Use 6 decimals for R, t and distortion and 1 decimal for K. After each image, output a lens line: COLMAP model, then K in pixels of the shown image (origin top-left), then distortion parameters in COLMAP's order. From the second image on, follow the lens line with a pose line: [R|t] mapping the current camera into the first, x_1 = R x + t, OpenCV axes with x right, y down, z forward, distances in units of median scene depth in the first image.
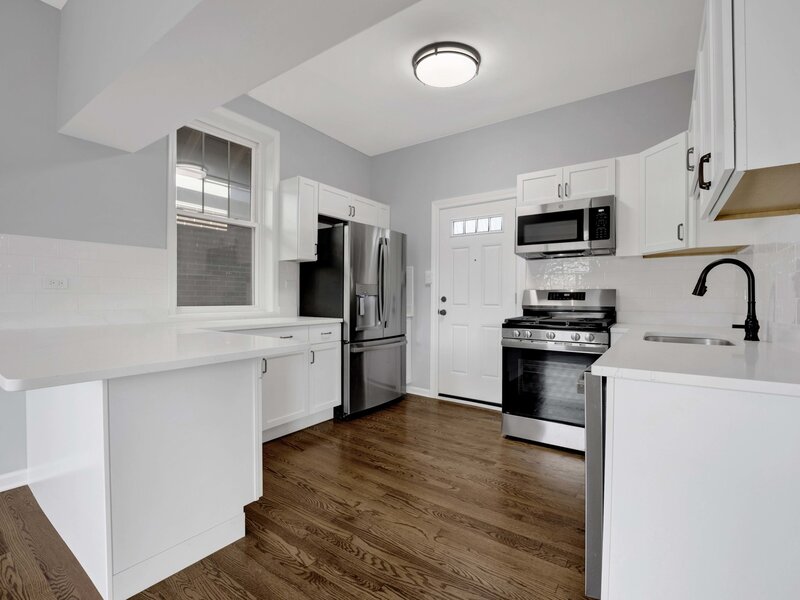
lens RADIAL K [[370.4, 0, 393.8], [0, 370.4, 300.2], [0, 0, 1]] dist [-0.017535, -0.001049]
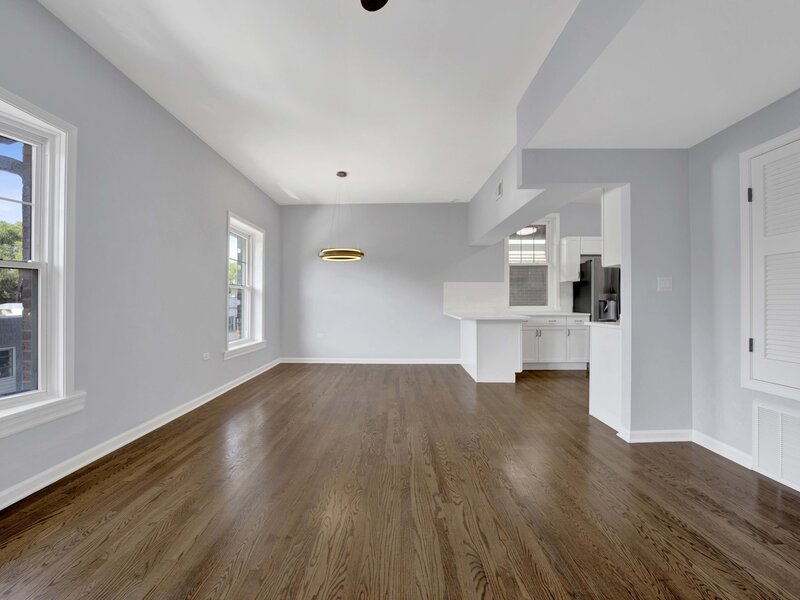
lens RADIAL K [[370.4, 0, 393.8], [0, 370.4, 300.2], [0, 0, 1]] dist [-0.017535, -0.001049]
pose [[0.576391, -0.008320, -0.817132, 0.732462], [-0.002585, 0.999925, -0.012005, 0.009249], [0.817170, 0.009032, 0.576326, -0.760232]]
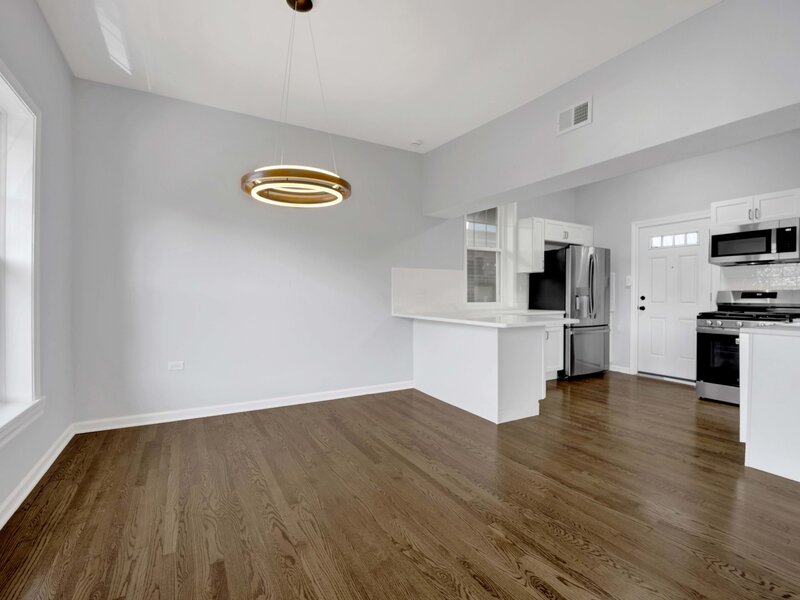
lens RADIAL K [[370.4, 0, 393.8], [0, 370.4, 300.2], [0, 0, 1]] dist [-0.017535, -0.001049]
pose [[0.911840, -0.000068, -0.410545, -0.149523], [0.001393, 0.999995, 0.002930, 0.000650], [0.410543, -0.003243, 0.911836, -0.597672]]
